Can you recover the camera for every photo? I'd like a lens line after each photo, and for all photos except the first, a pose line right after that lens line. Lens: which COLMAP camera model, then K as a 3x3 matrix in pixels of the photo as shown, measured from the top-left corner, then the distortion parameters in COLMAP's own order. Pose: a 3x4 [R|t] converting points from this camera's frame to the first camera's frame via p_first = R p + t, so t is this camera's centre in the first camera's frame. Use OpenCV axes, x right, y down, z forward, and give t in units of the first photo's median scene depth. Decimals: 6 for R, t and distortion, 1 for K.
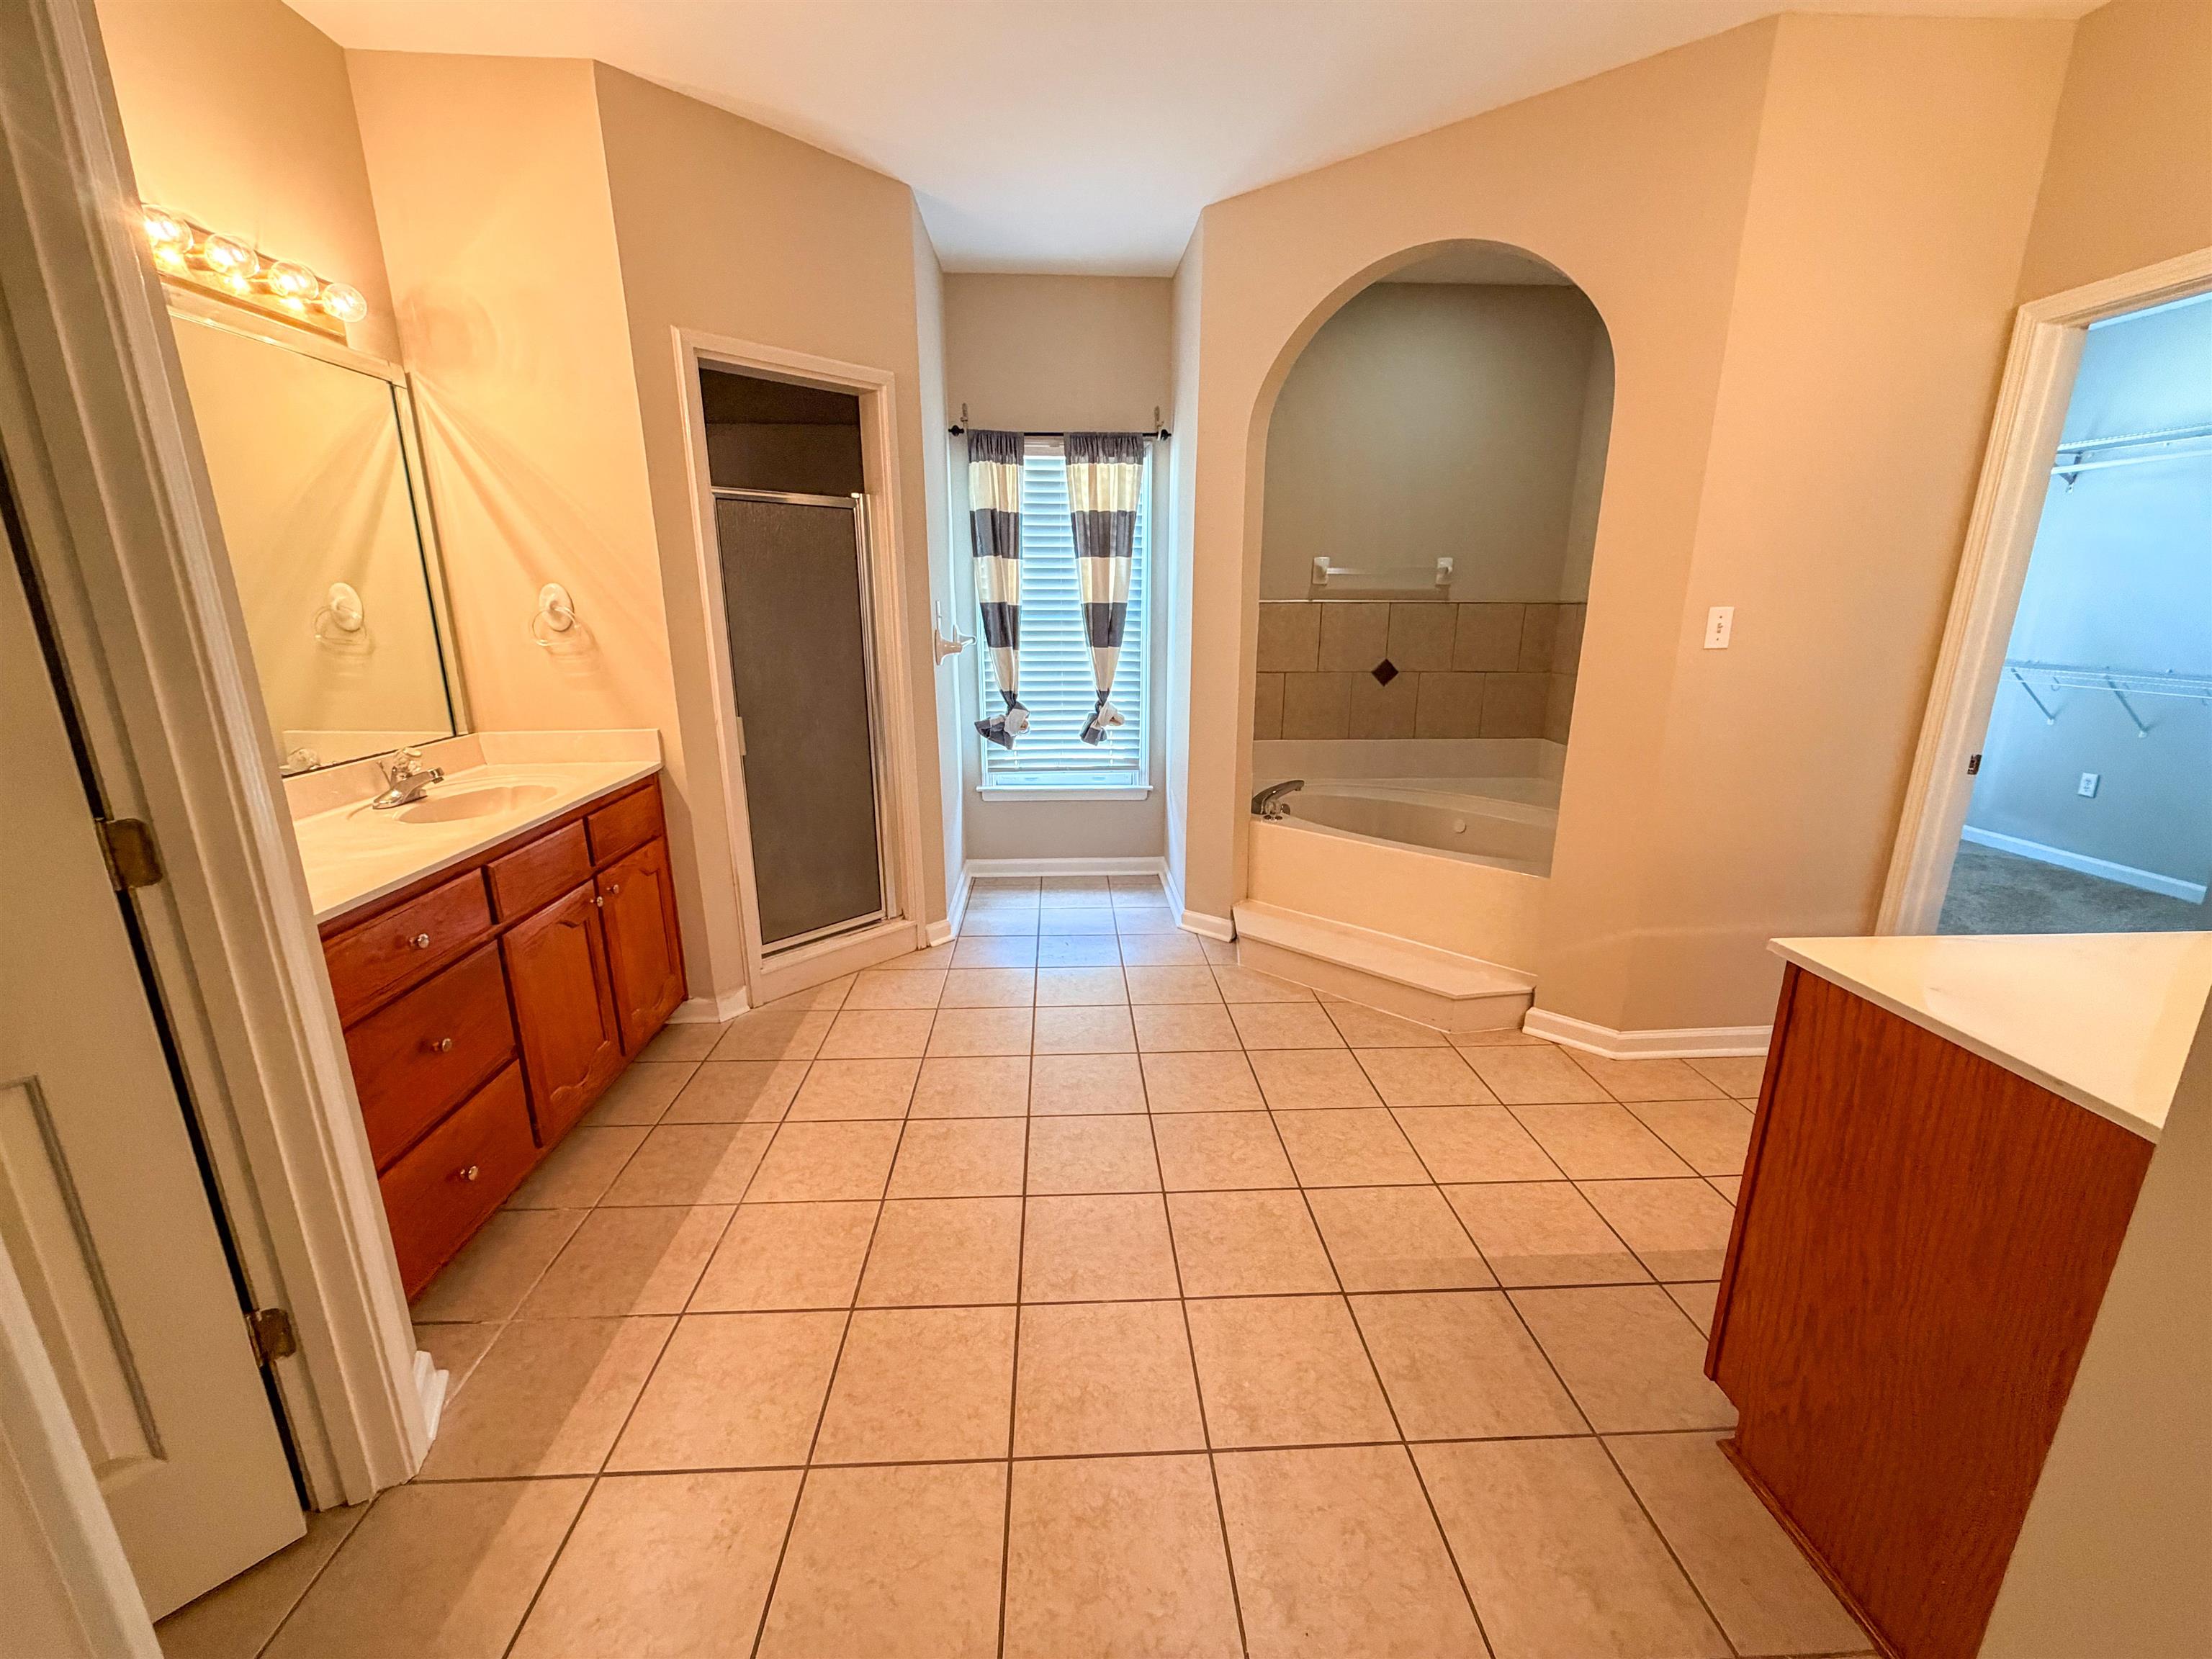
lens RADIAL K [[891.9, 0, 1102.5], [0, 891.9, 825.5], [0, 0, 1]] dist [-0.001859, 0.000478]
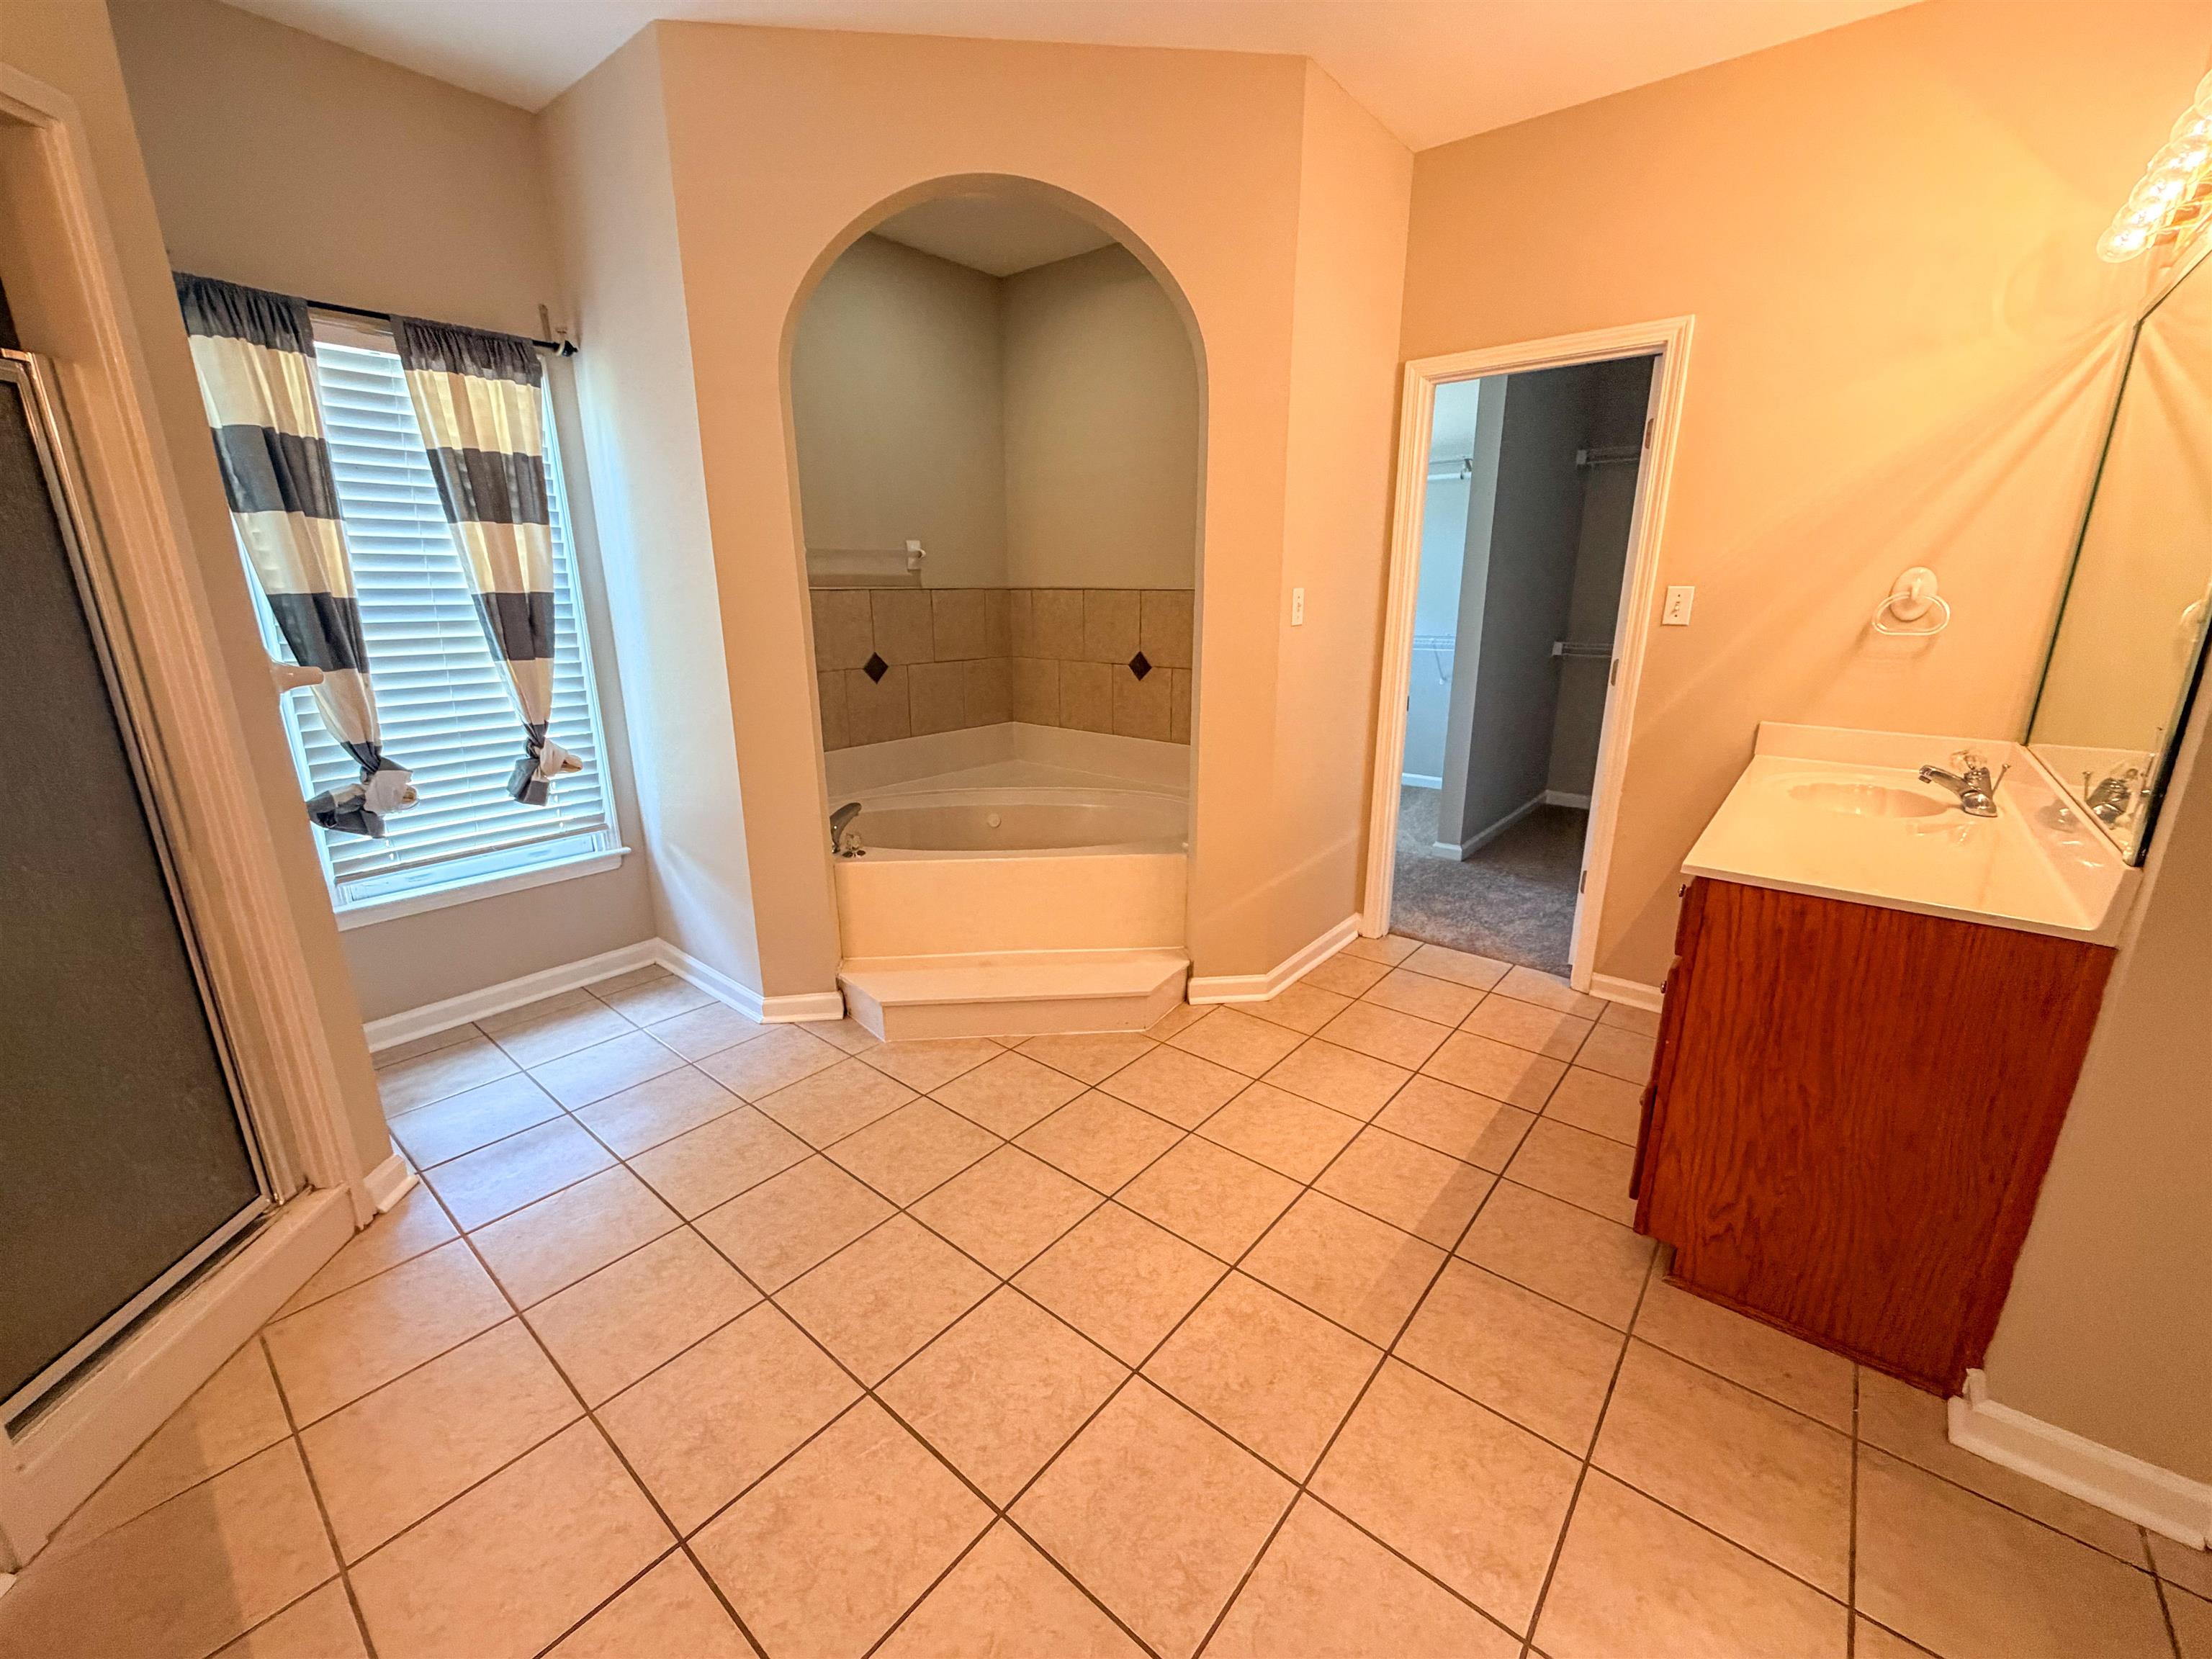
lens RADIAL K [[891.9, 0, 1107.6], [0, 891.9, 824.0], [0, 0, 1]] dist [-0.001859, 0.000478]
pose [[0.677703, -0.193649, 0.709379, -0.208455], [0.186735, 0.978399, 0.088691, -0.059856], [-0.711230, 0.072360, 0.699225, 0.243451]]
